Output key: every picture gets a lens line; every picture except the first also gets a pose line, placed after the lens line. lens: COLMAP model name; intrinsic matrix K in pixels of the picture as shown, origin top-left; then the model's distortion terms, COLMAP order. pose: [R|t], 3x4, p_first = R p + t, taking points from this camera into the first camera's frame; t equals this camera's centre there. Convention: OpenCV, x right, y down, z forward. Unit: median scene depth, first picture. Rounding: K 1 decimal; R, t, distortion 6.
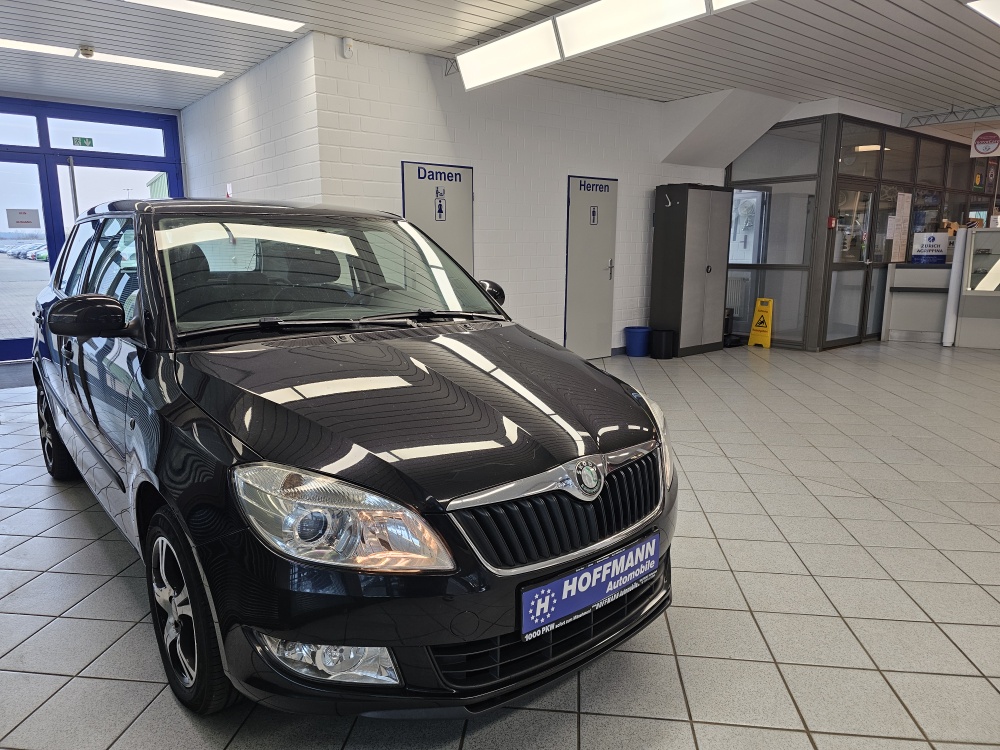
lens RADIAL K [[668.4, 0, 493.9], [0, 668.4, 378.4], [0, 0, 1]] dist [0.058930, -0.060014]
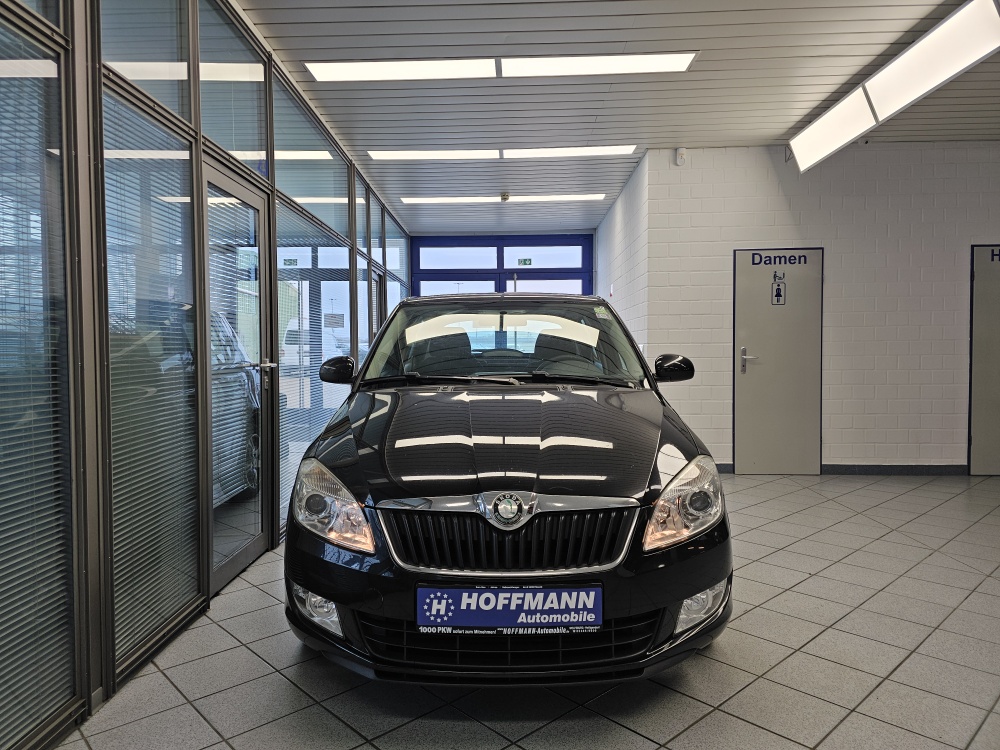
lens RADIAL K [[668.4, 0, 491.3], [0, 668.4, 371.9], [0, 0, 1]] dist [0.058930, -0.060014]
pose [[0.754322, 0.017779, -0.656264, 0.324386], [-0.119056, 0.986763, -0.110113, 0.018628], [0.645619, 0.161193, 0.746453, 0.042006]]
